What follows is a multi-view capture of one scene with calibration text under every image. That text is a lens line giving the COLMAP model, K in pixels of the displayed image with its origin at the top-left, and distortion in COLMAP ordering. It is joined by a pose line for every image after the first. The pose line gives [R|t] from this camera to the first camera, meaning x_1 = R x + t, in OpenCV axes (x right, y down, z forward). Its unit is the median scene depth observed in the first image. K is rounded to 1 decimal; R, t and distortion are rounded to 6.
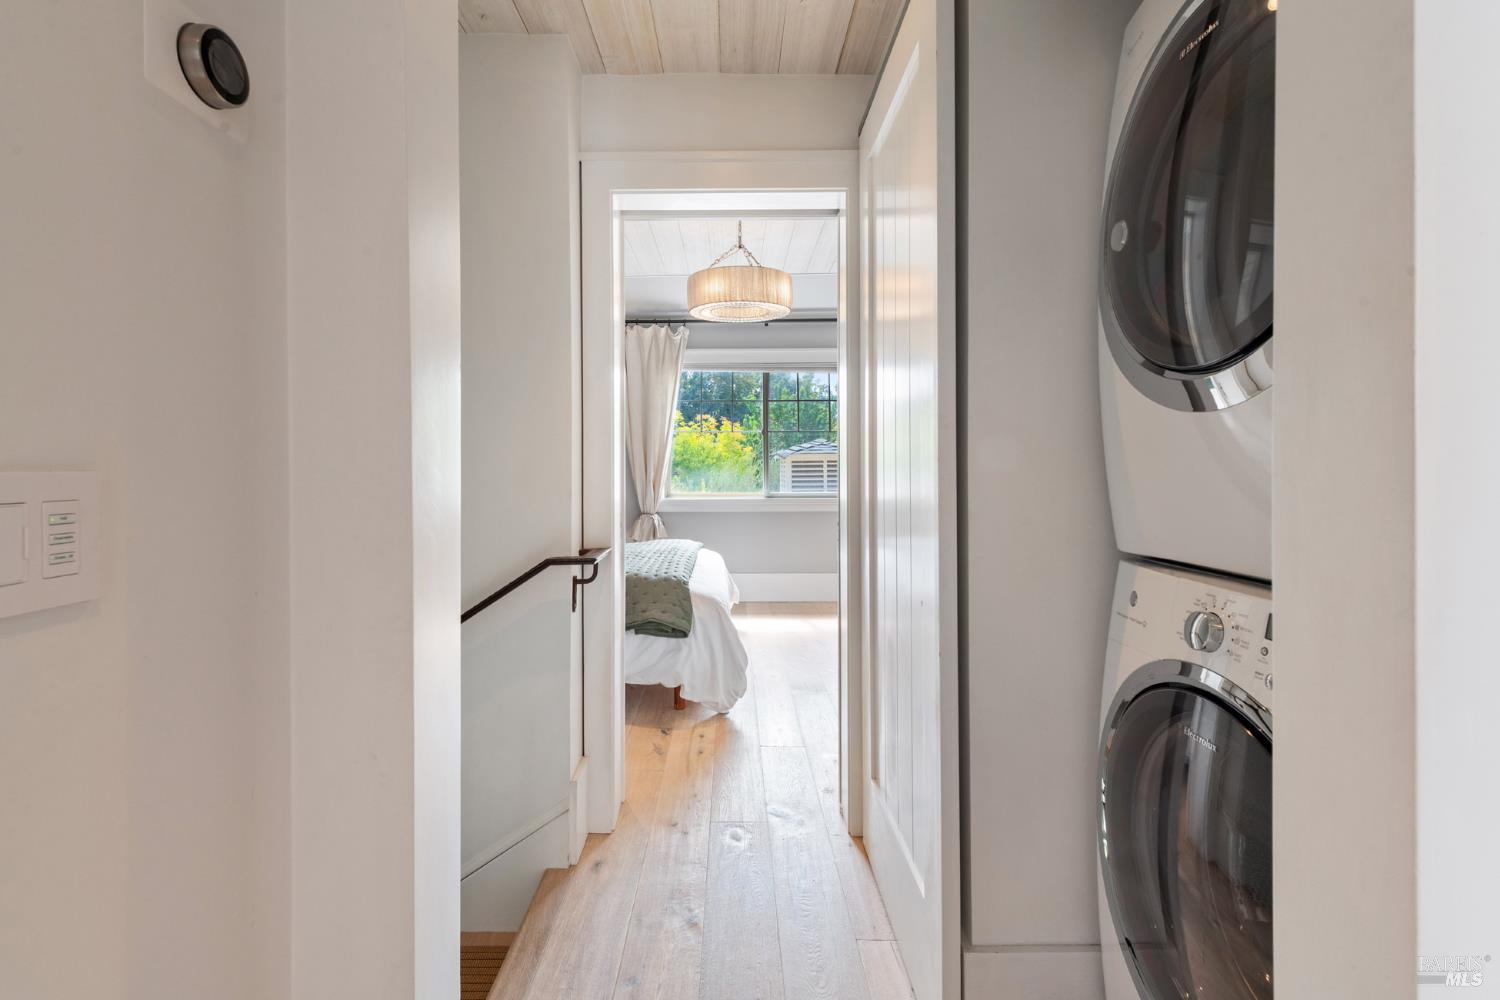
lens RADIAL K [[676.6, 0, 742.0], [0, 676.6, 468.7], [0, 0, 1]] dist [0.000064, -0.000001]
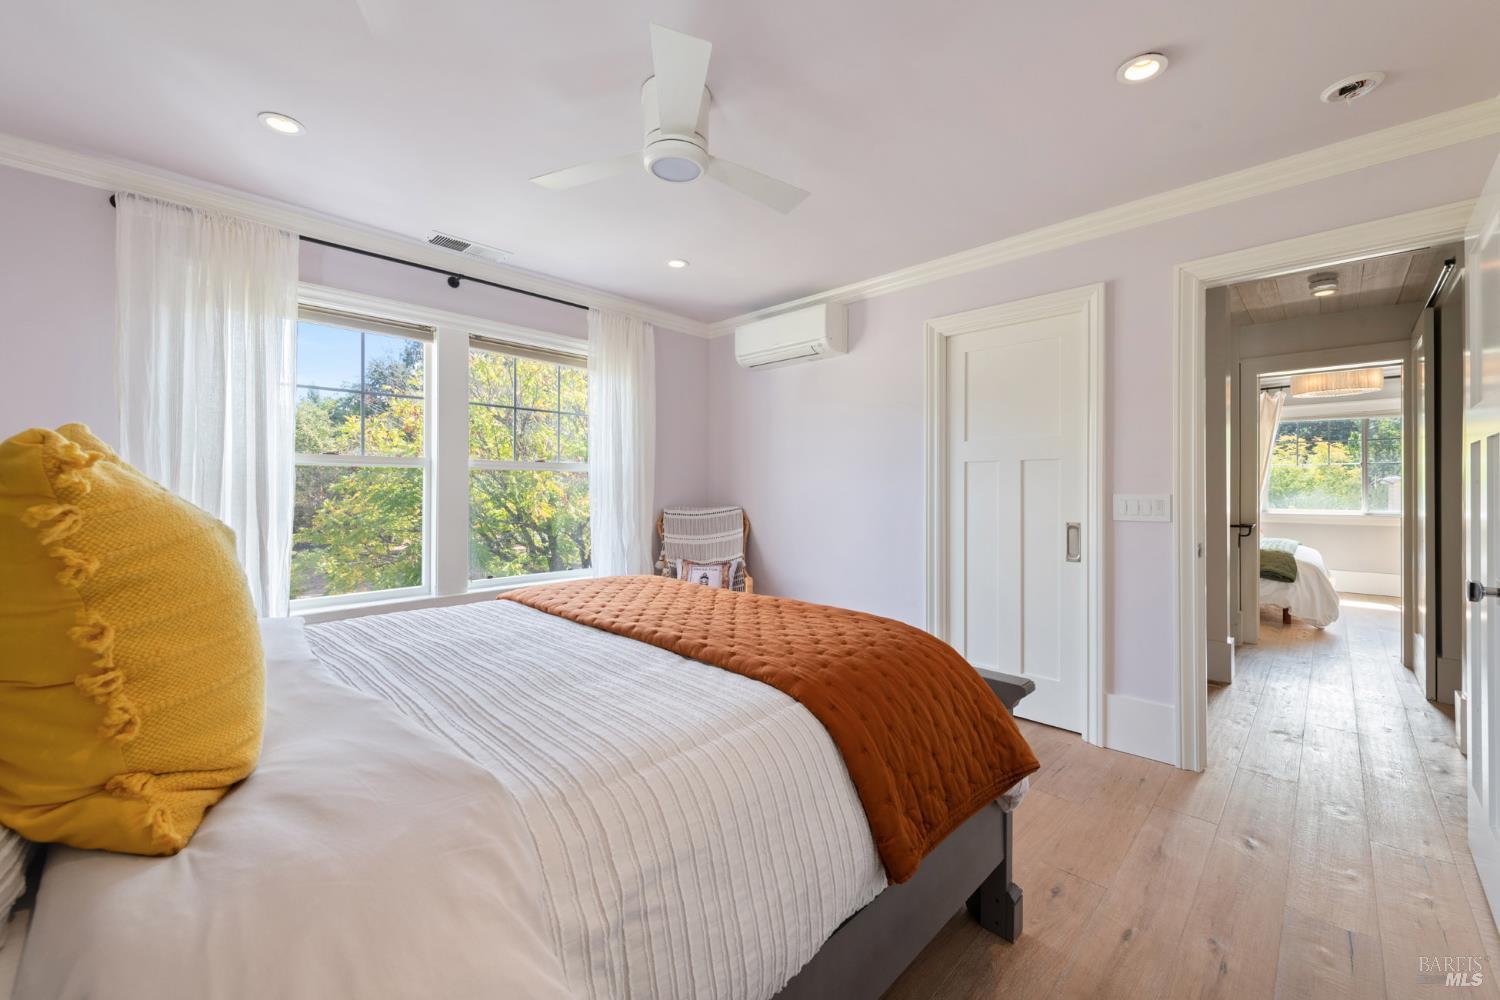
lens RADIAL K [[592.7, 0, 747.8], [0, 592.7, 490.4], [0, 0, 1]] dist [0.000205, -0.000071]
pose [[0.702552, 0.001934, -0.711630, 0.023361], [-0.003541, 0.999993, -0.000778, 0.003884], [0.711623, 0.003066, 0.702554, -1.169796]]
